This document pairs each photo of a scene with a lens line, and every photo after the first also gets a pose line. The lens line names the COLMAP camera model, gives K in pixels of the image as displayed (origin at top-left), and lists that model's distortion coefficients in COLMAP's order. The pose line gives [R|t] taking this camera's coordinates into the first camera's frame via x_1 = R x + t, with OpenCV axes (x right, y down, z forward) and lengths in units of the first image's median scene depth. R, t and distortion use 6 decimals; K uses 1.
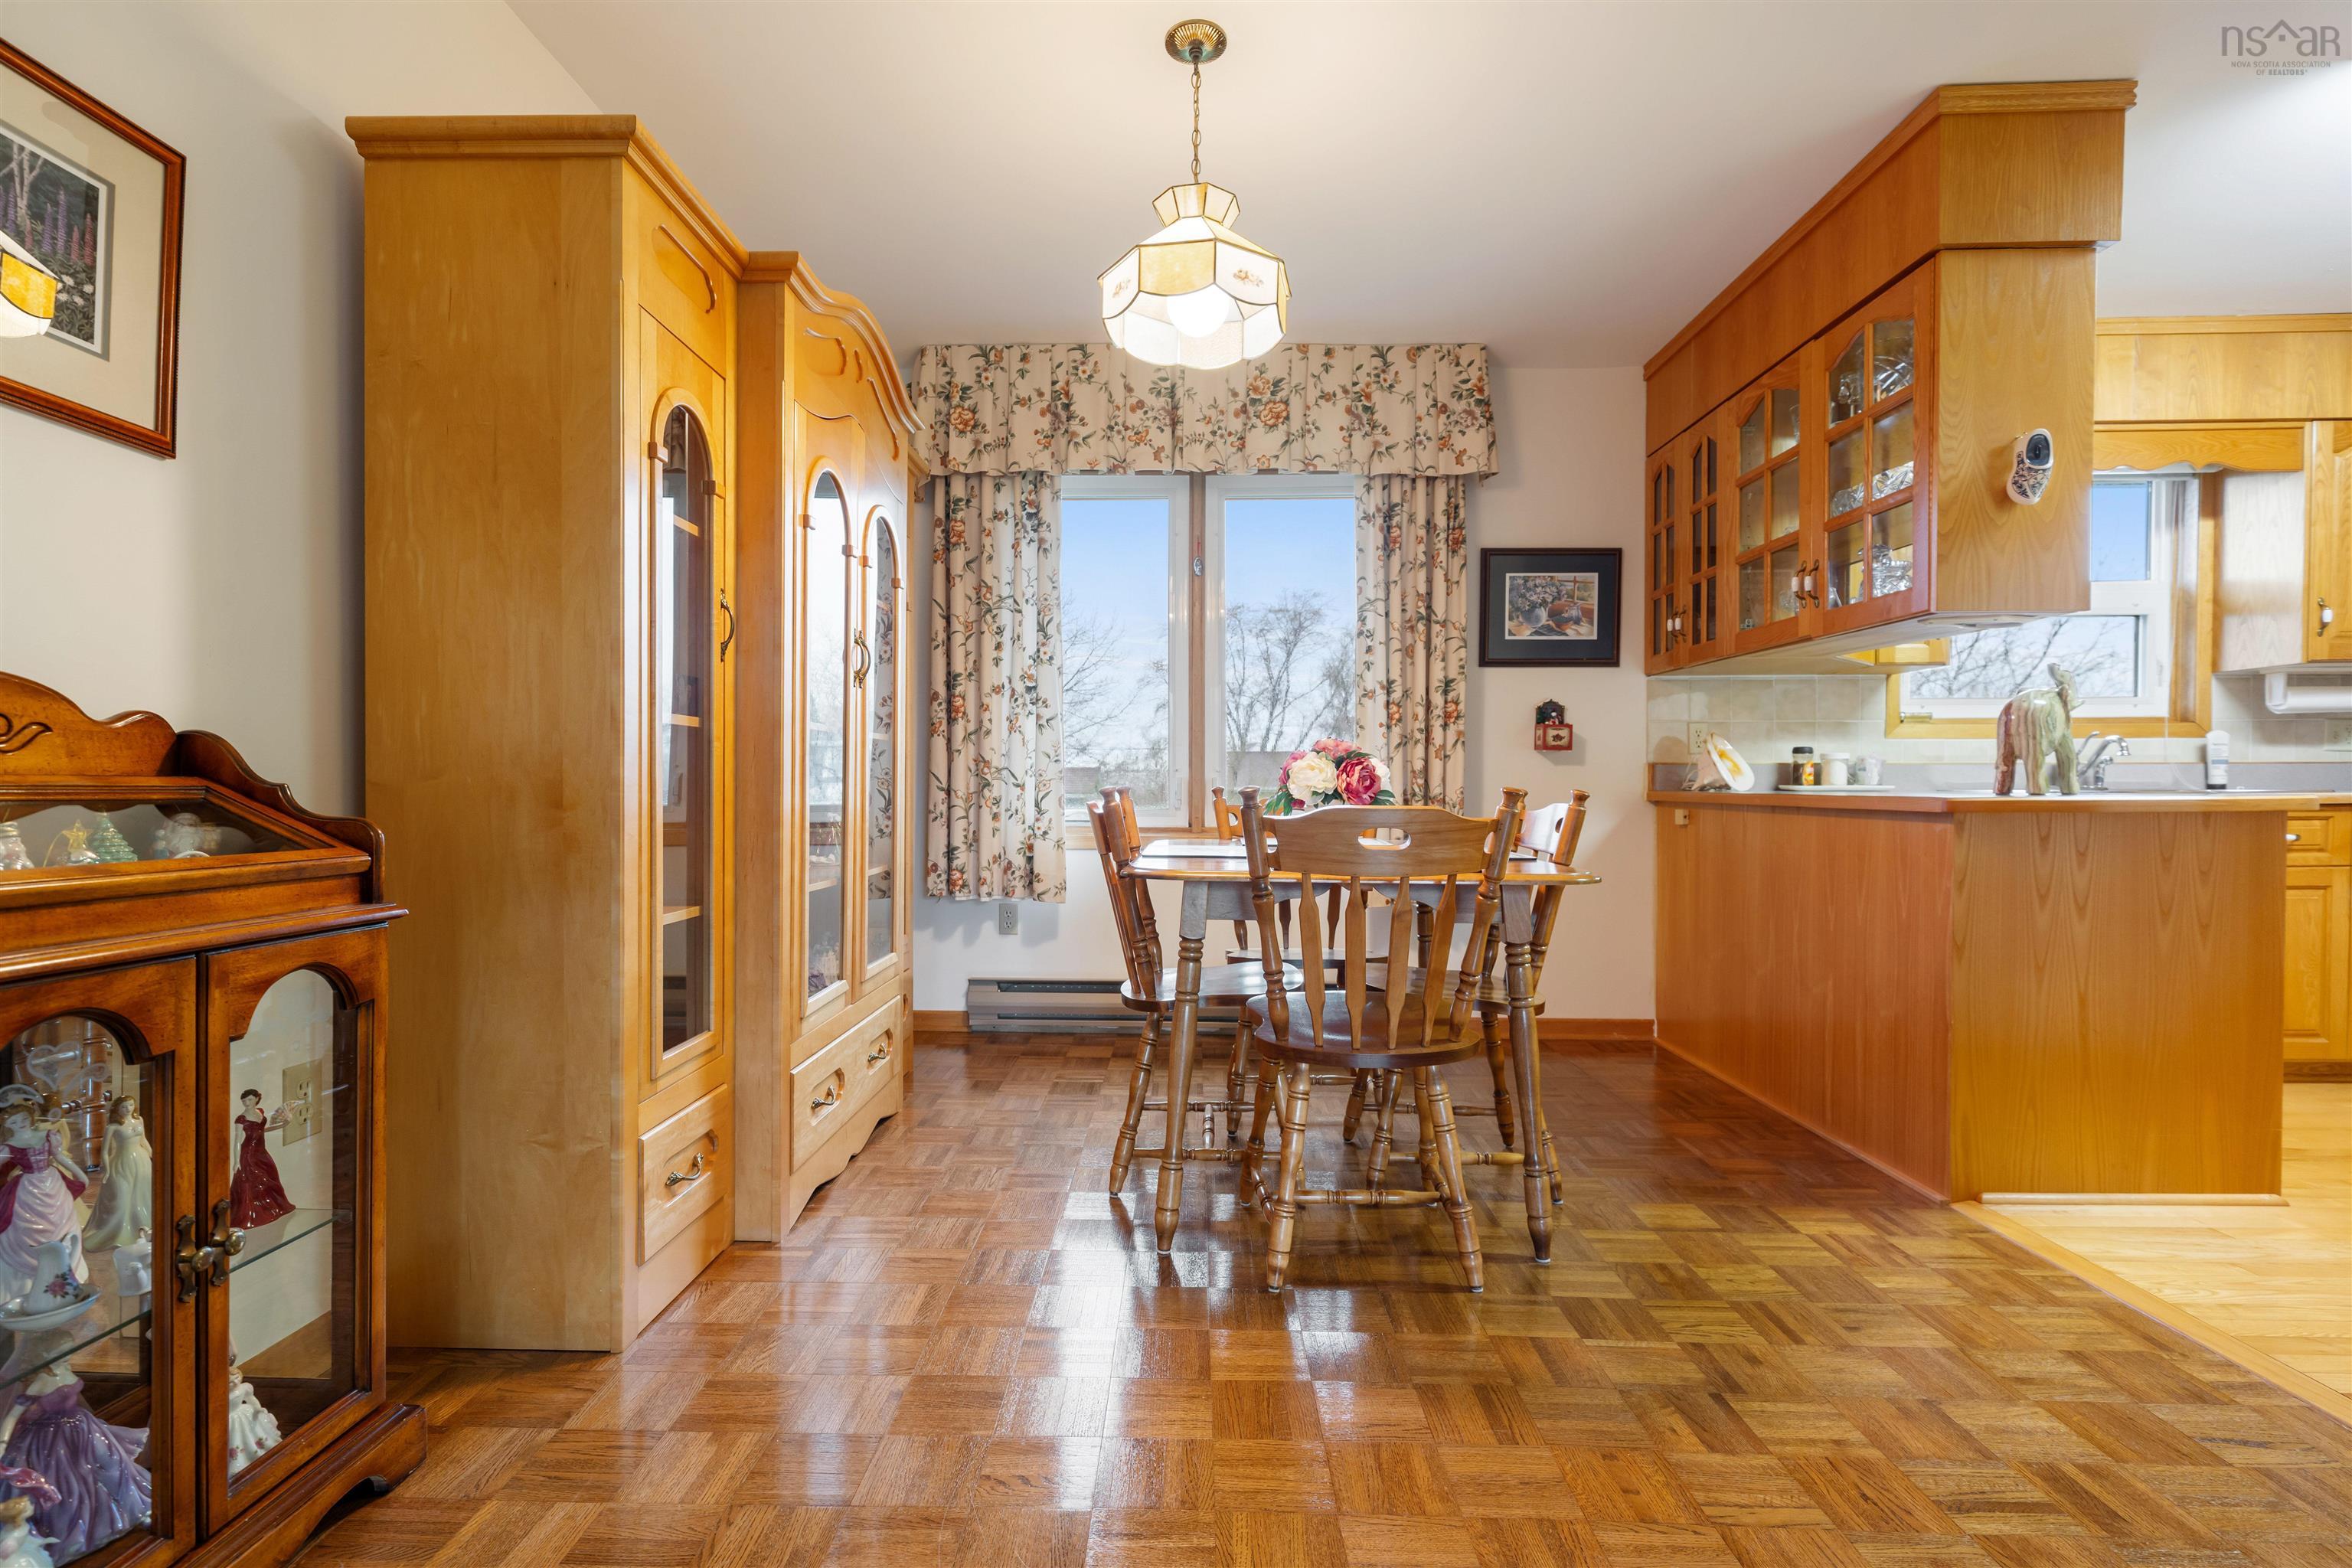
lens RADIAL K [[1103.1, 0, 1161.2], [0, 1103.1, 808.4], [0, 0, 1]] dist [0.000781, 0.000879]
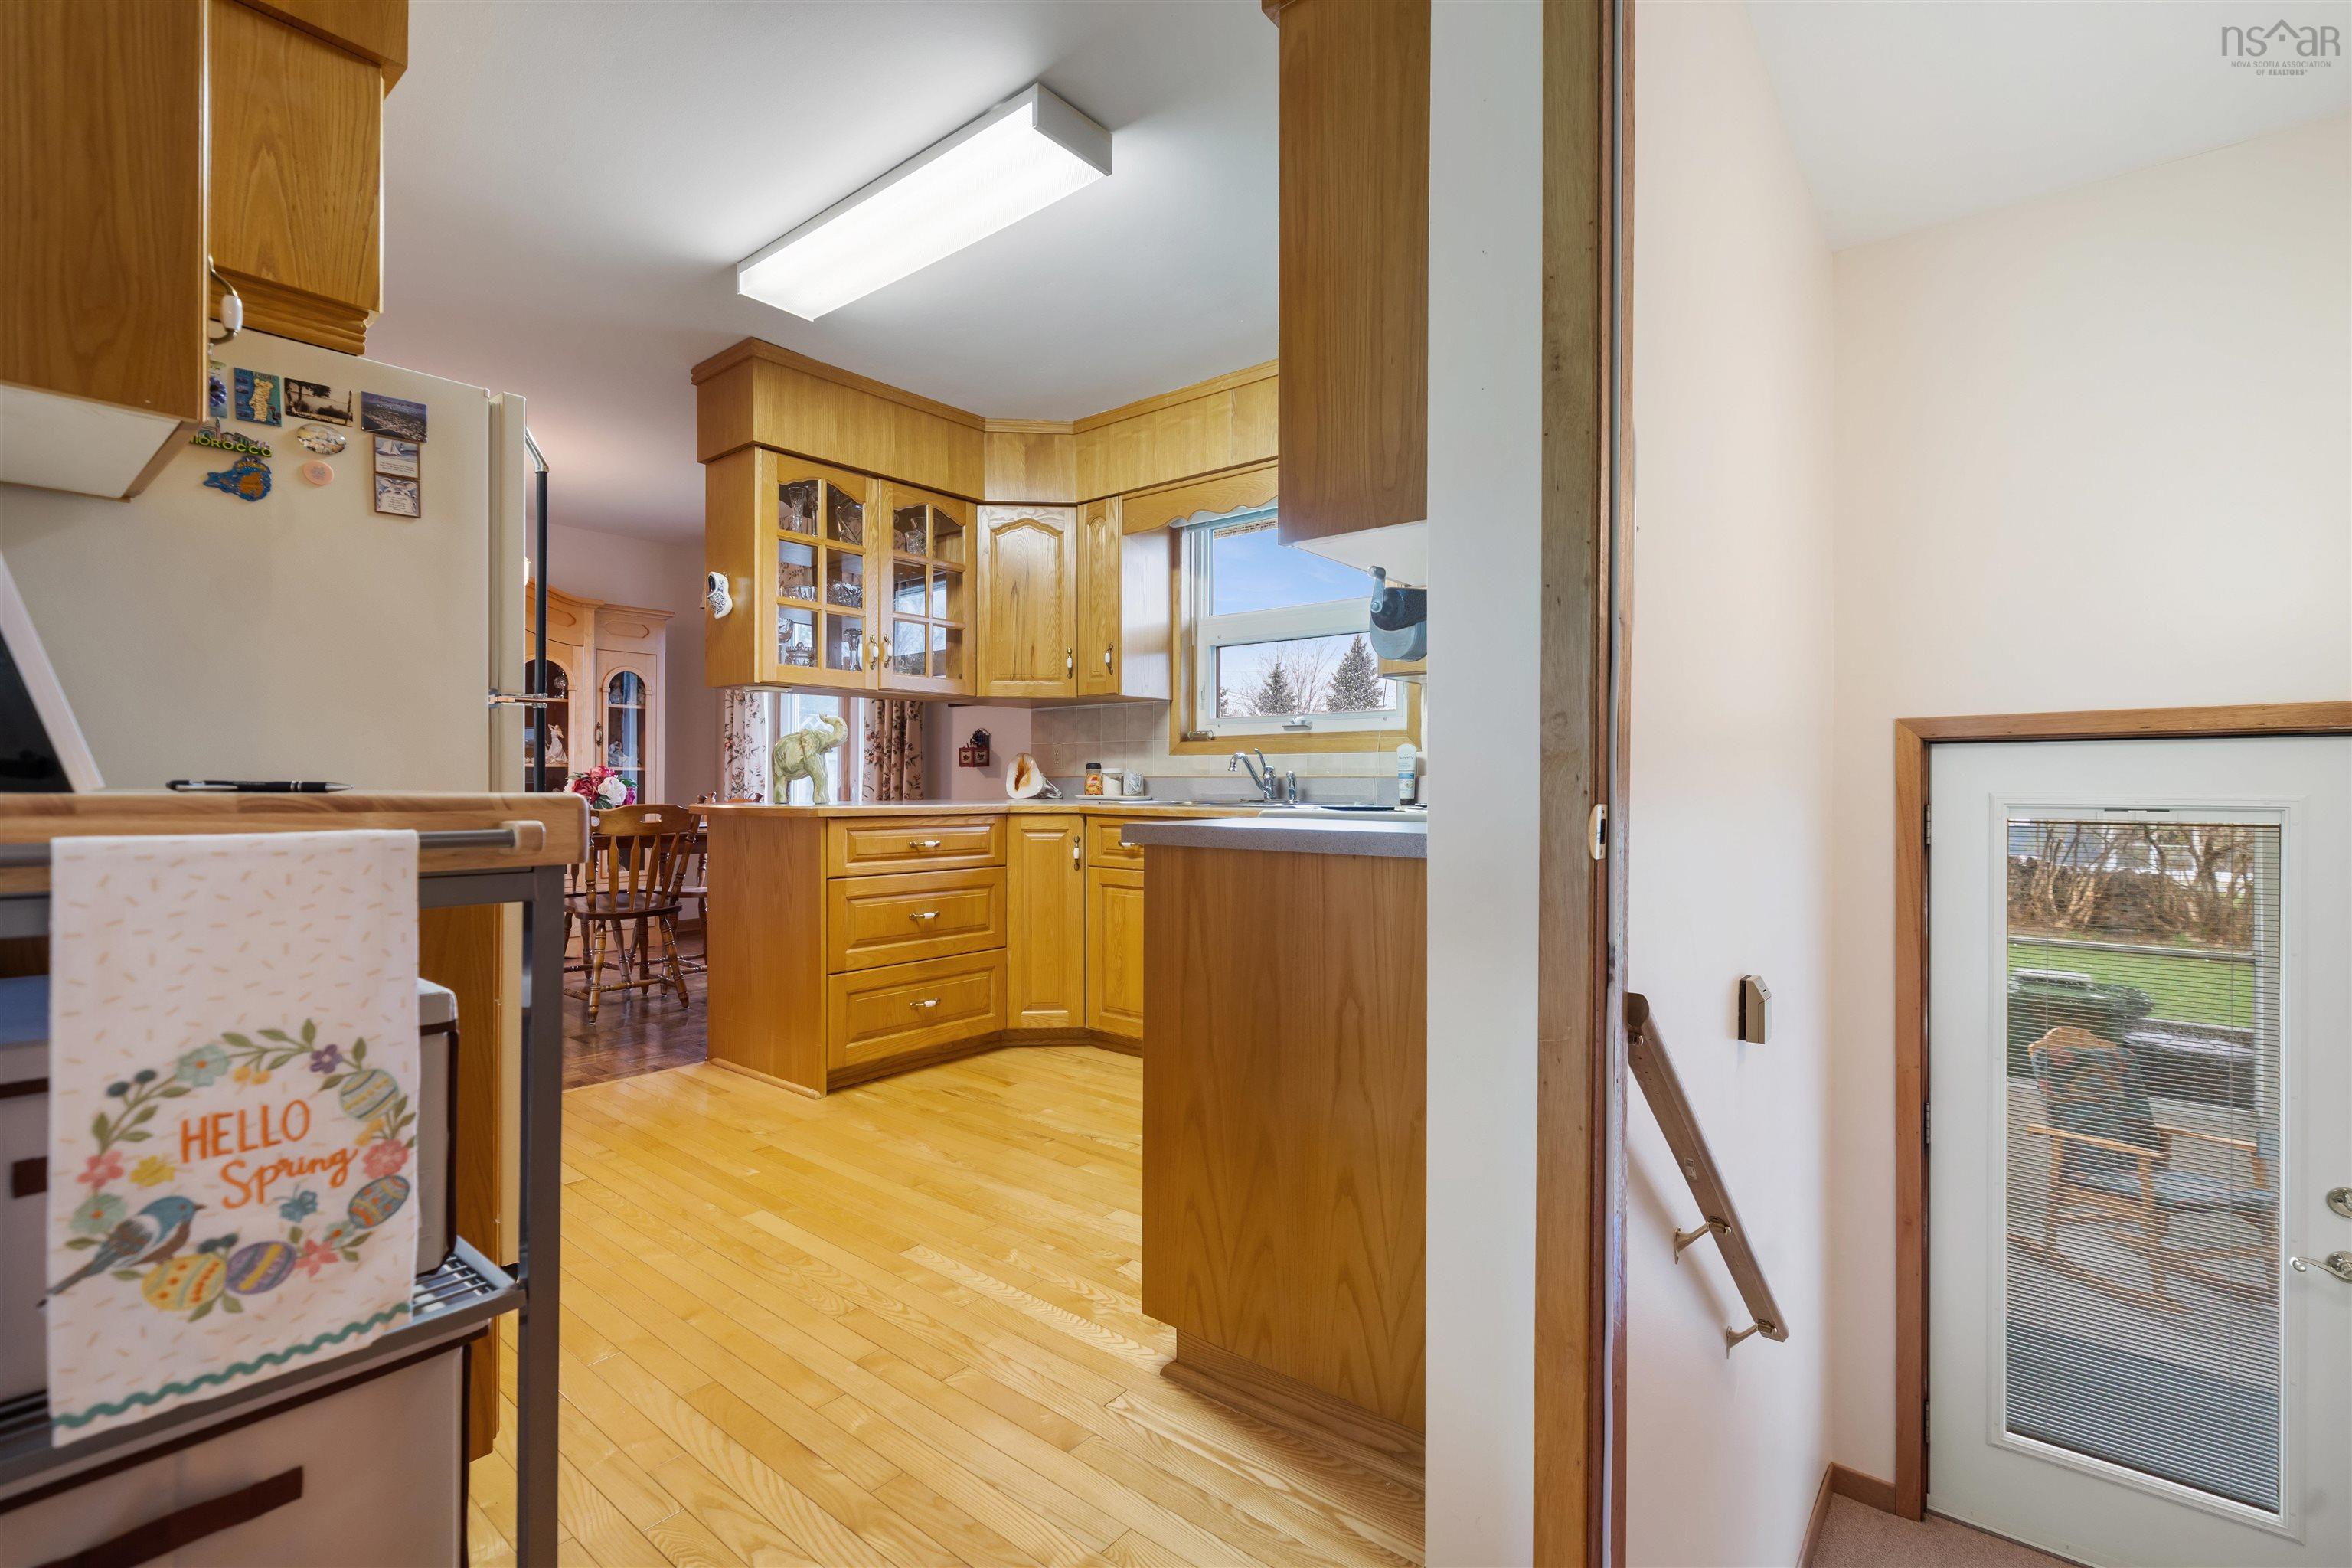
lens RADIAL K [[1023.8, 0, 1168.5], [0, 1023.8, 787.4], [0, 0, 1]] dist [0.001906, -0.000552]
pose [[0.791528, 0.008907, -0.611068, 1.359920], [-0.018146, 0.999795, -0.008933, -0.020582], [0.610863, 0.018159, 0.791528, 0.151958]]
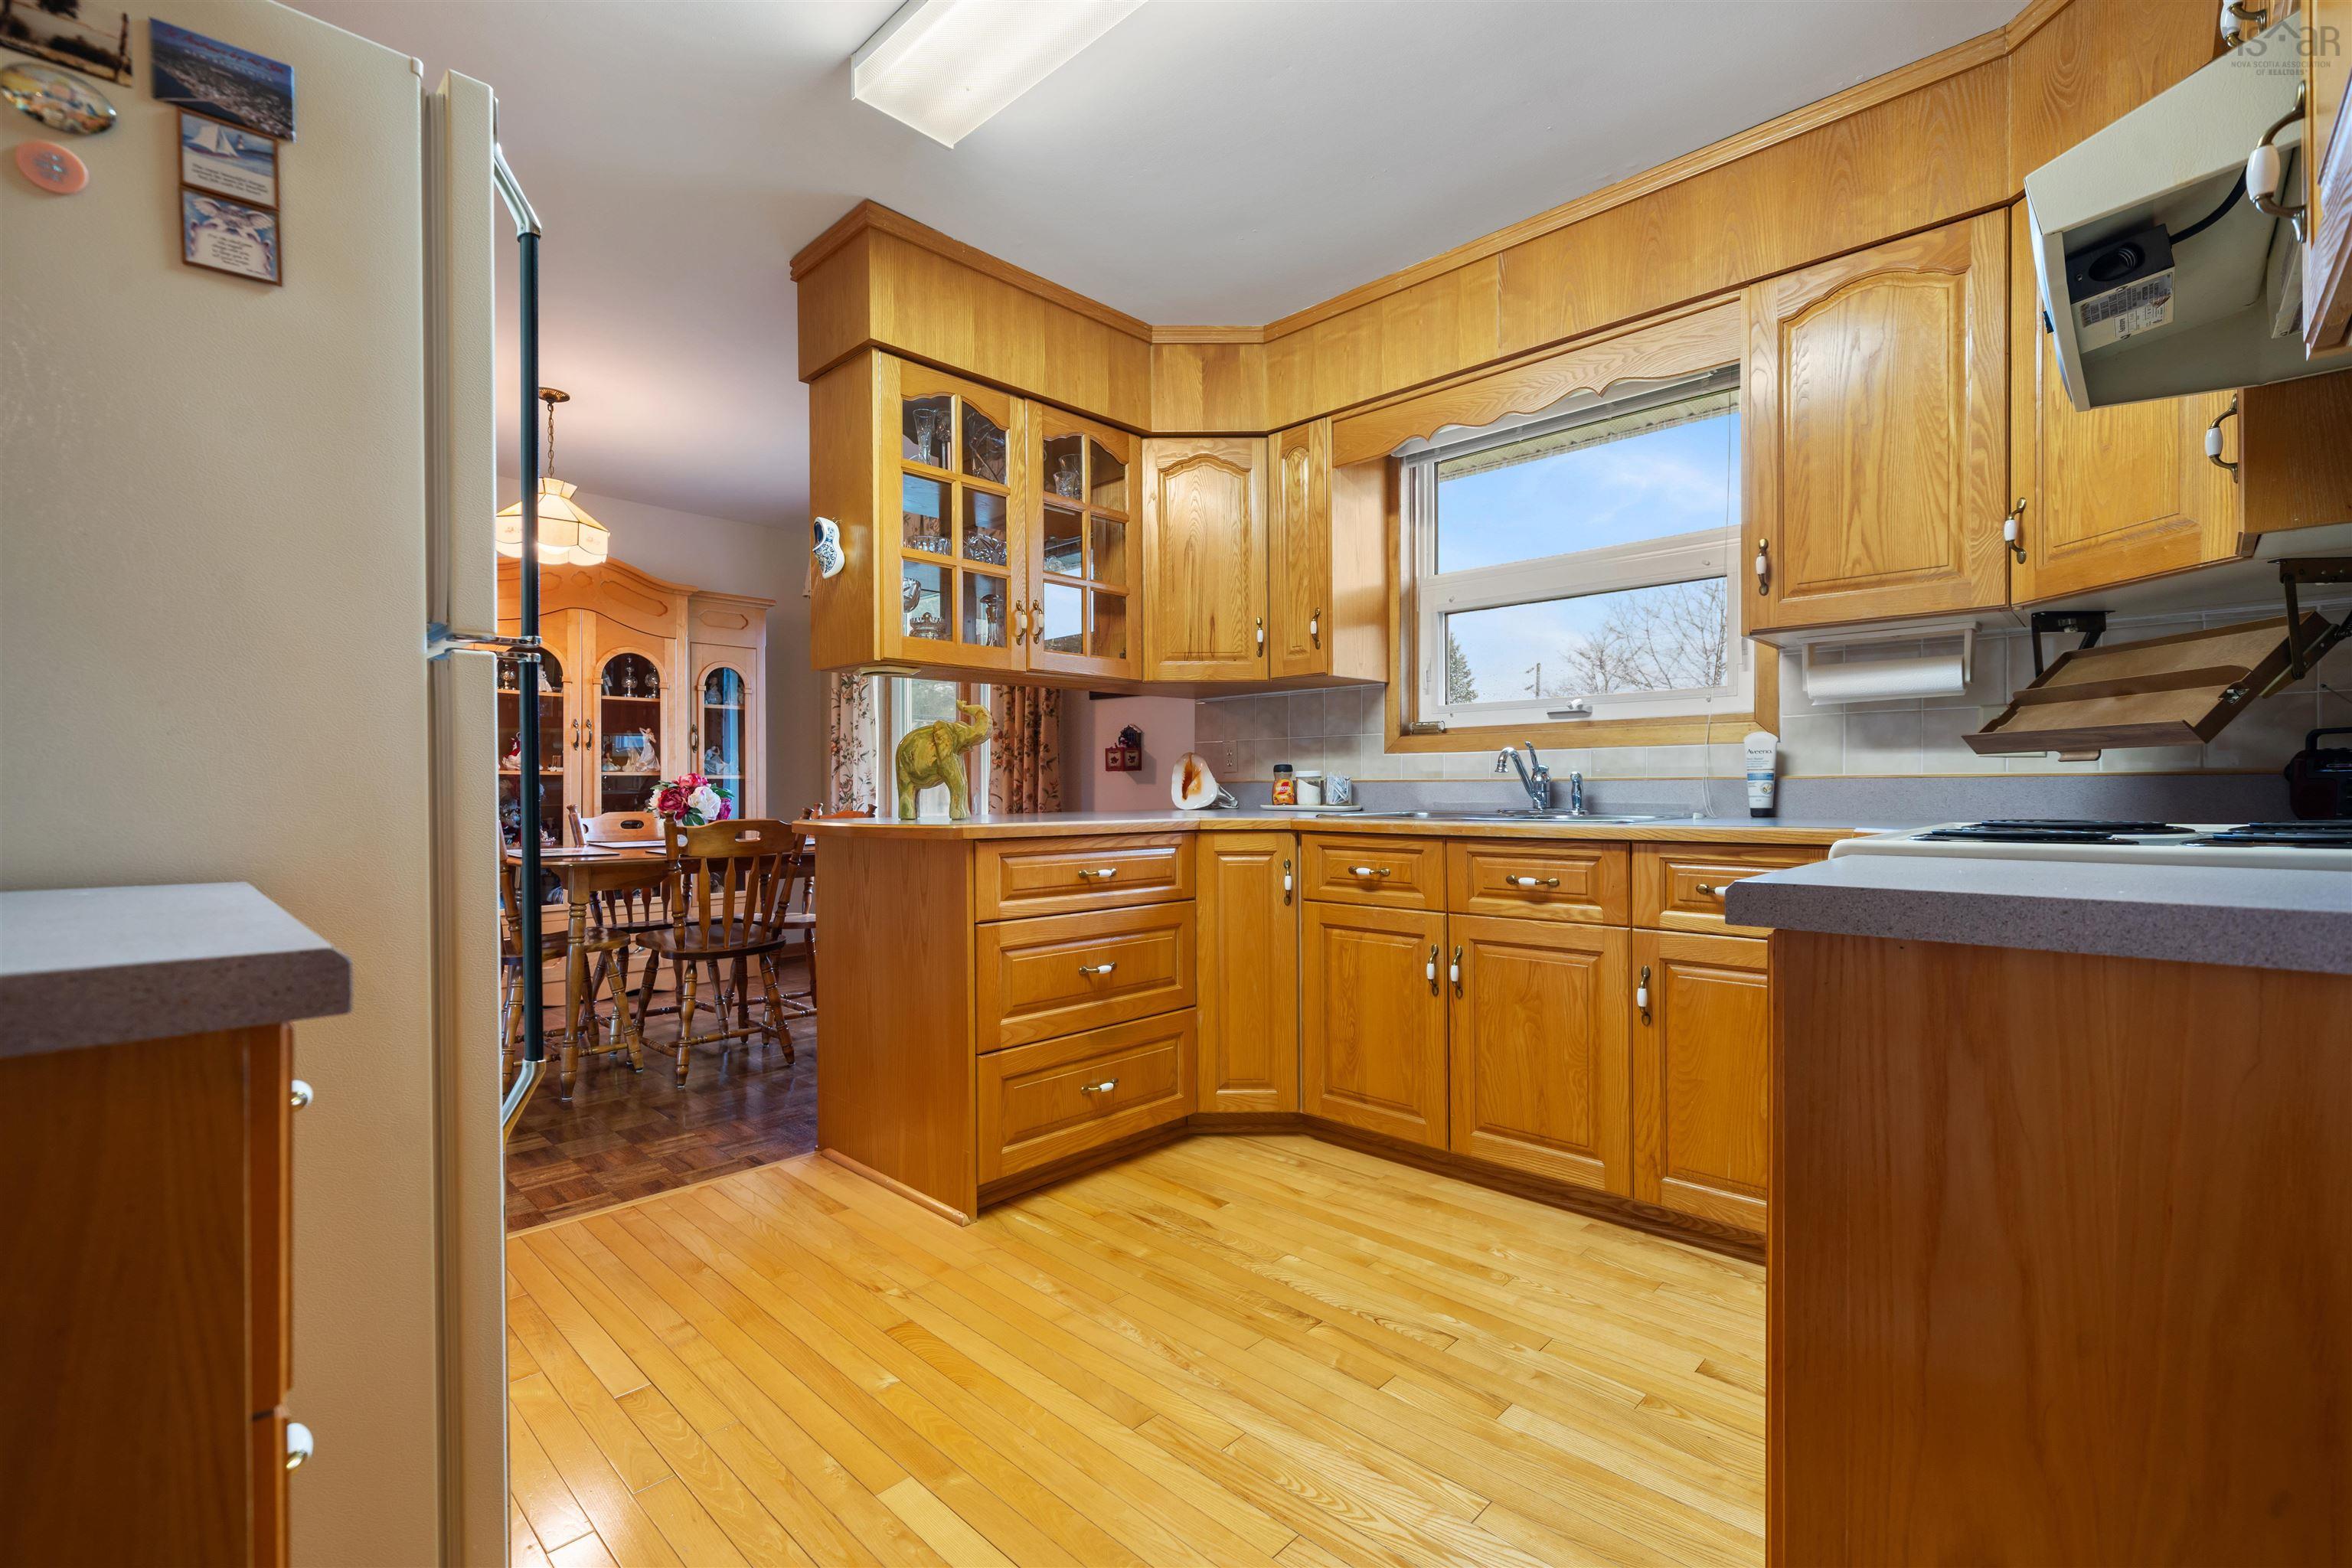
lens RADIAL K [[1023.8, 0, 1170.3], [0, 1023.8, 795.4], [0, 0, 1]] dist [0.001906, -0.000552]
pose [[0.736909, 0.004810, -0.675975, 1.132609], [-0.011453, 0.999920, -0.005370, -0.022974], [0.675895, 0.011699, 0.736905, 0.269718]]
